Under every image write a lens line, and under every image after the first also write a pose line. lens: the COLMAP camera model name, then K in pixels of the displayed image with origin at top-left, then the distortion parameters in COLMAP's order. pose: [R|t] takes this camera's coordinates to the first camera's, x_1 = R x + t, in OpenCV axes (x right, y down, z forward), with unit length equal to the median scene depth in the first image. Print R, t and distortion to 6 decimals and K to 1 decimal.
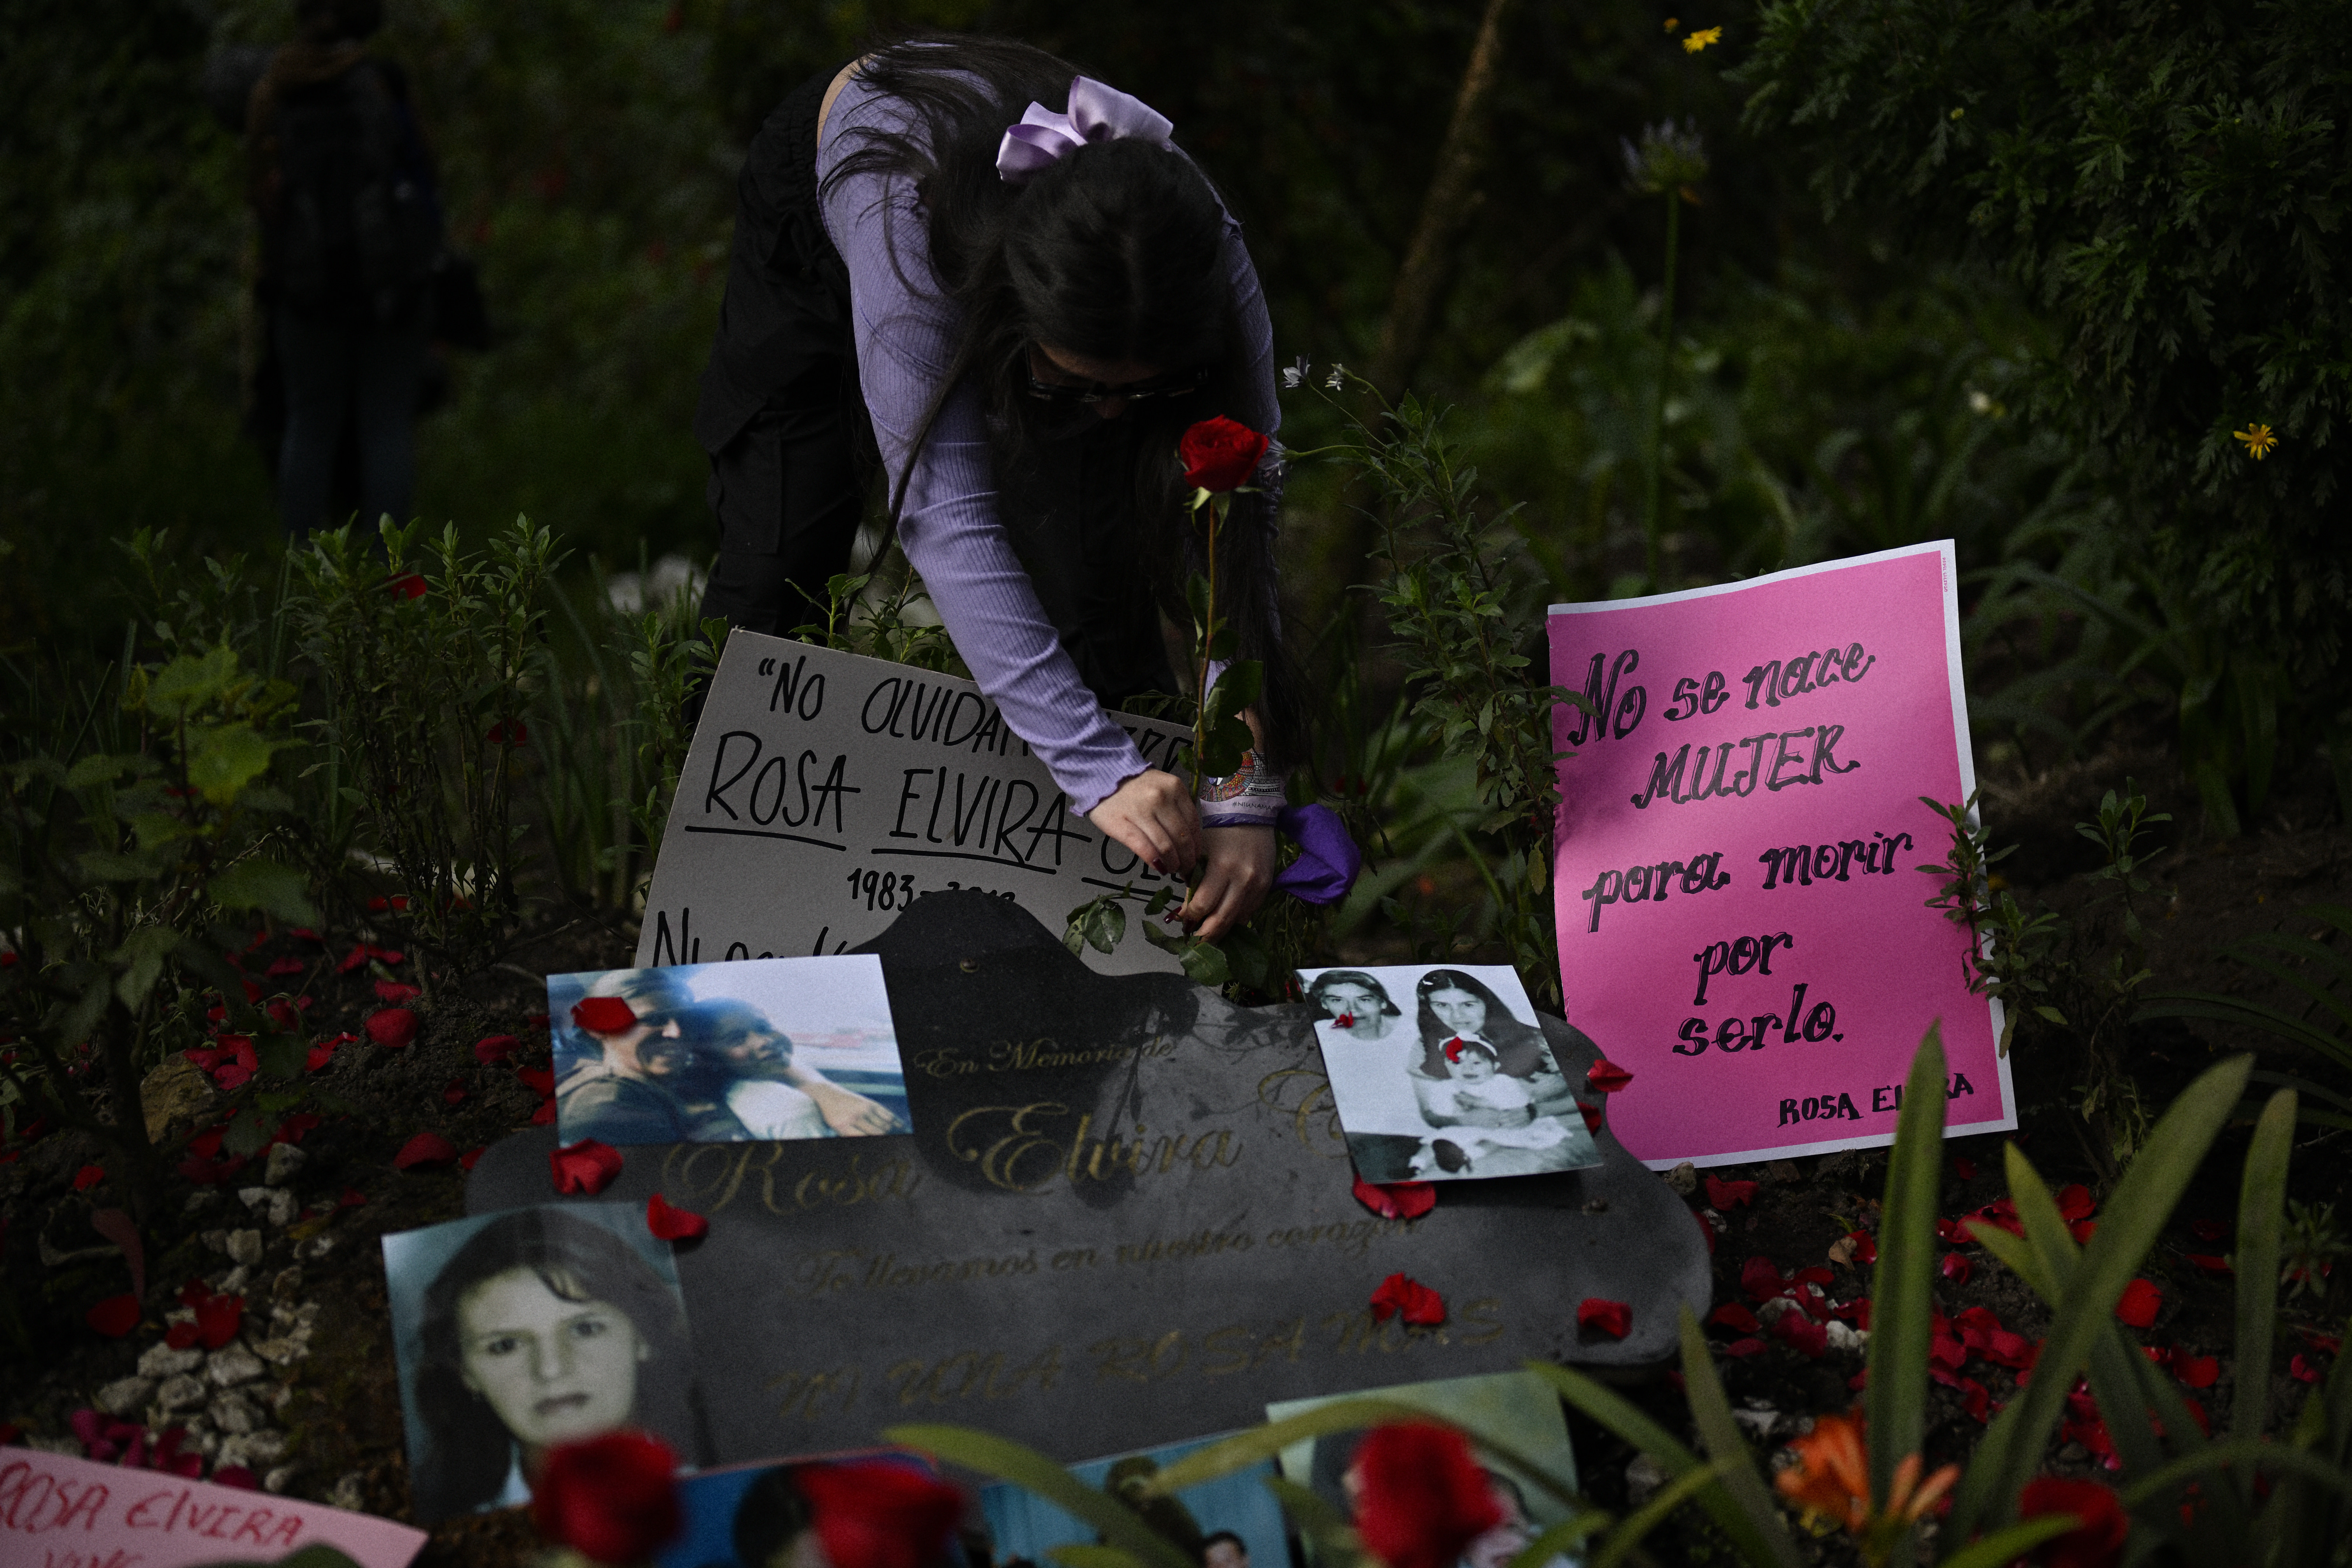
lens RADIAL K [[3321.1, 0, 1176.0], [0, 3321.1, 784.0], [0, 0, 1]] dist [-0.020699, 0.108641]
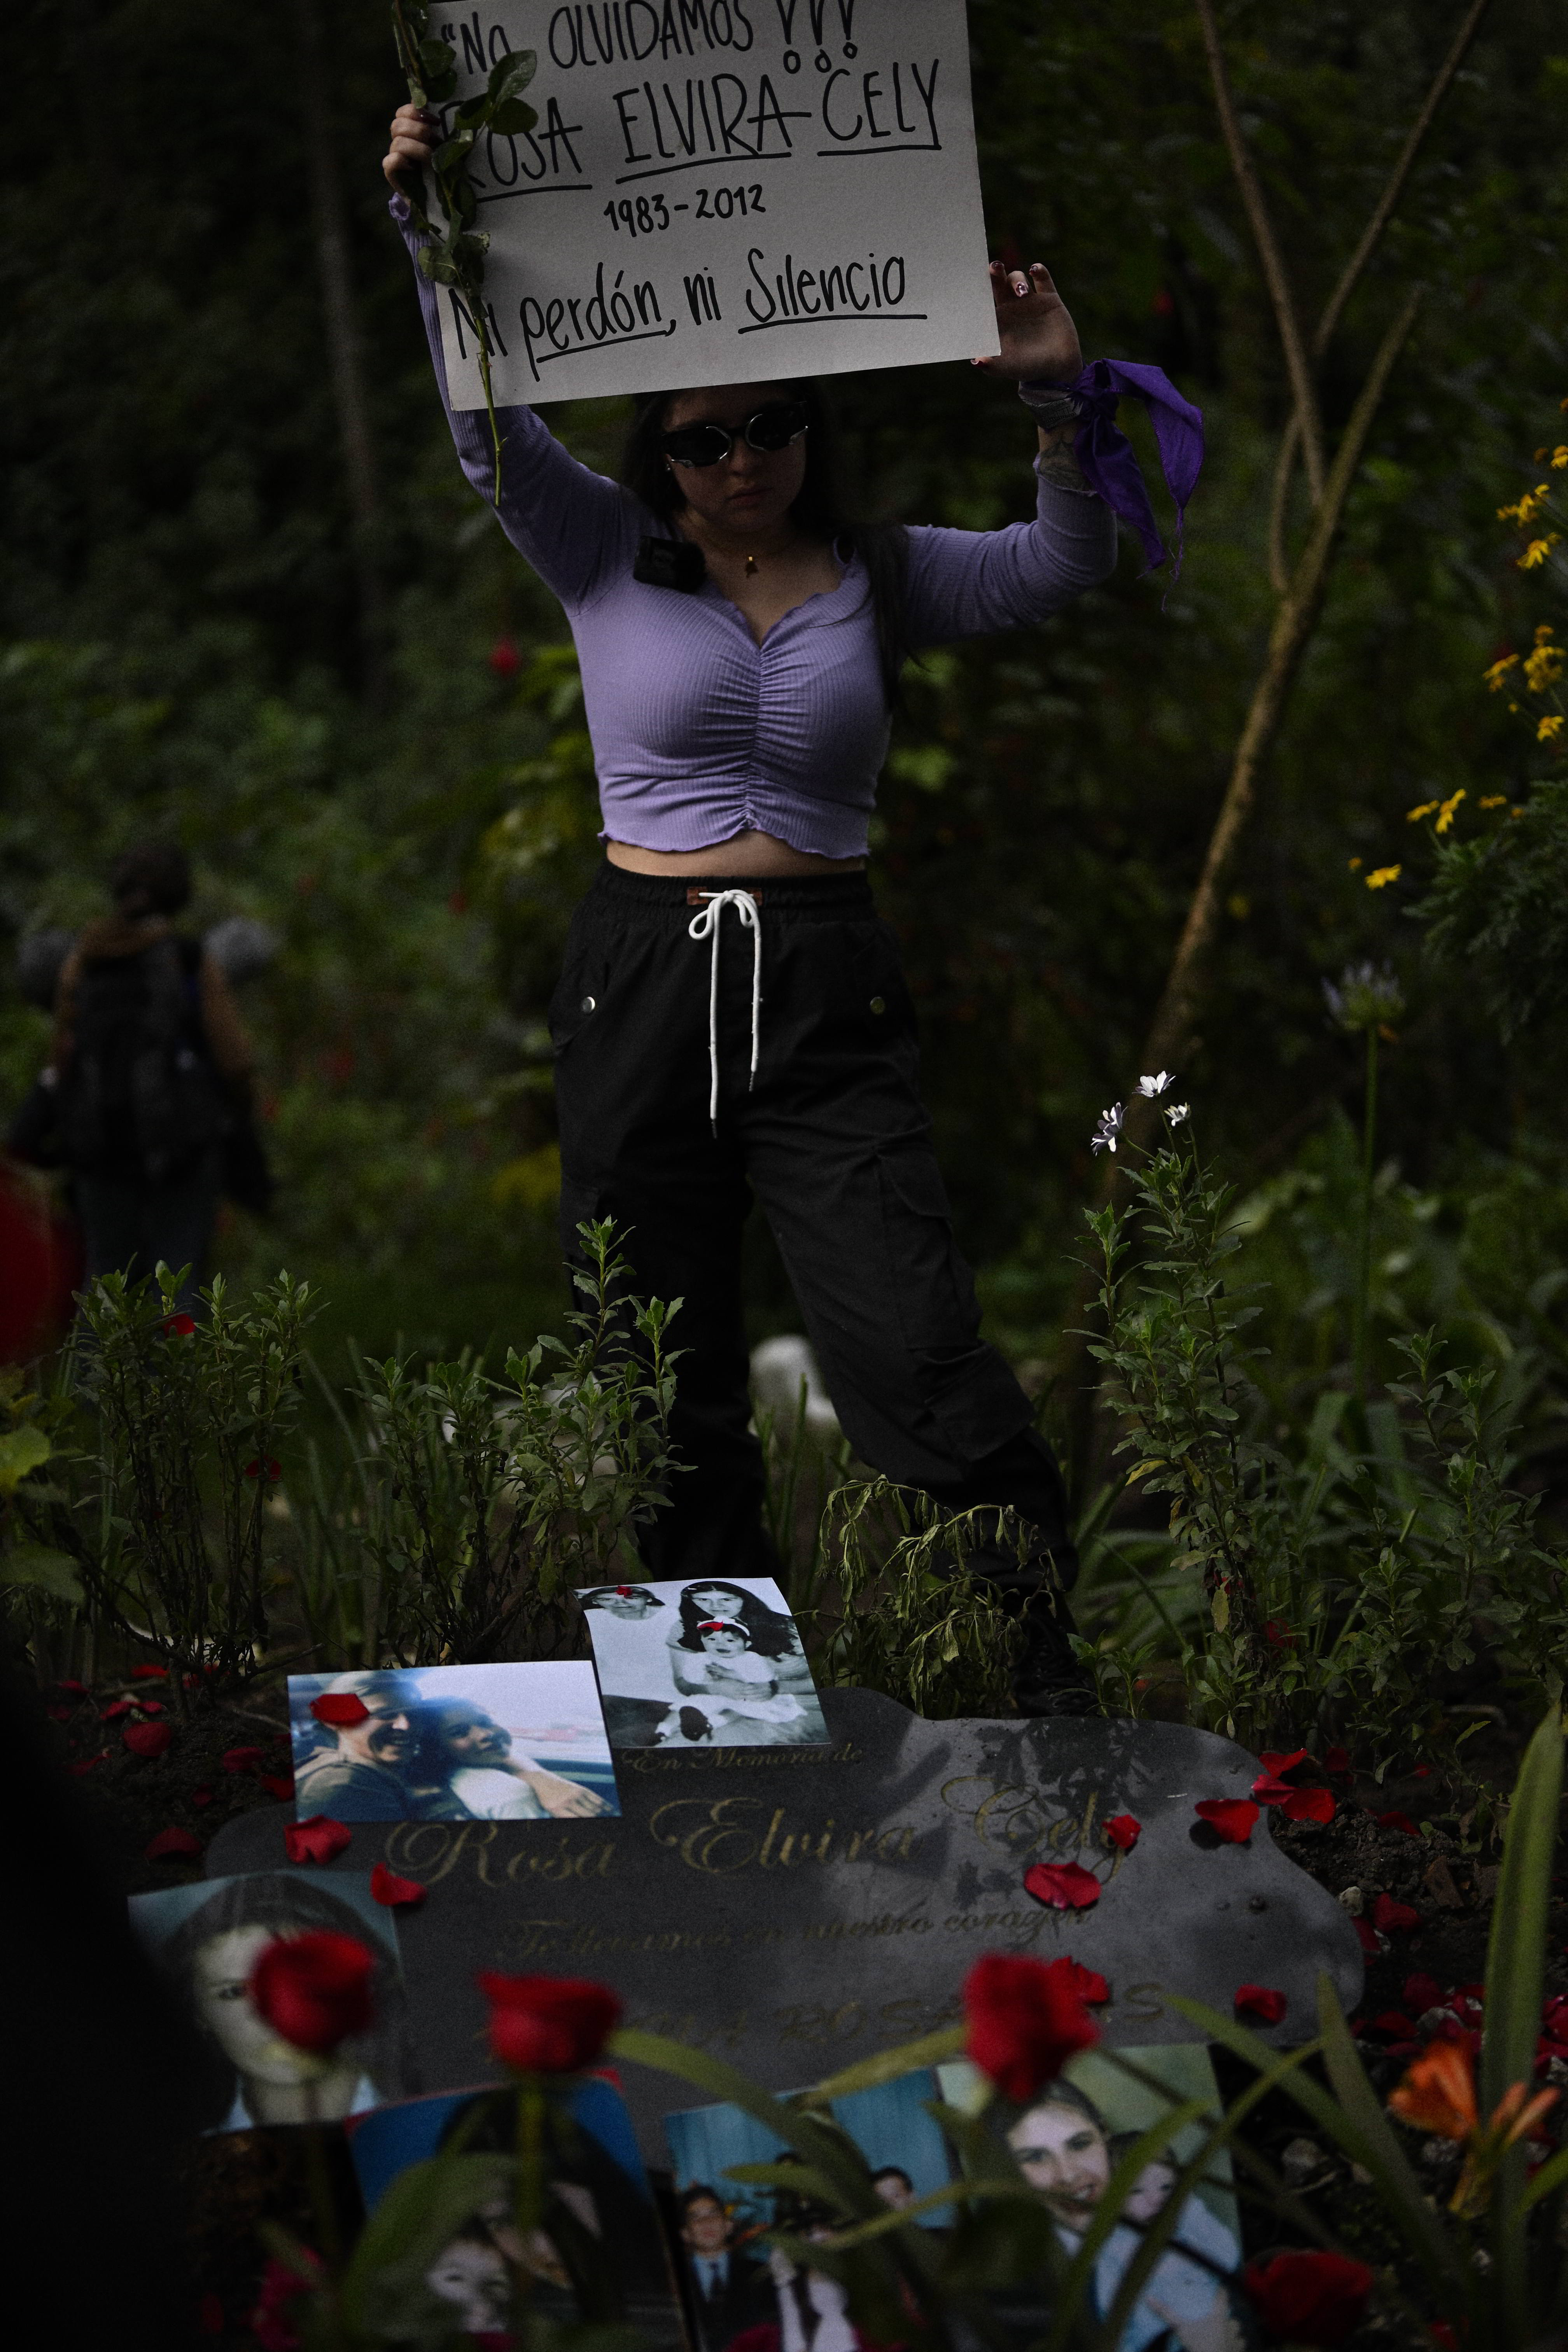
lens RADIAL K [[3321.1, 0, 784.0], [0, 3321.1, 1176.0], [0, 0, 1]] dist [-0.020699, 0.108641]
pose [[0.998672, 0.006218, -0.051136, 0.027304], [-0.014055, 0.987913, -0.154371, 0.060656], [0.049558, 0.154884, 0.986689, -0.093000]]
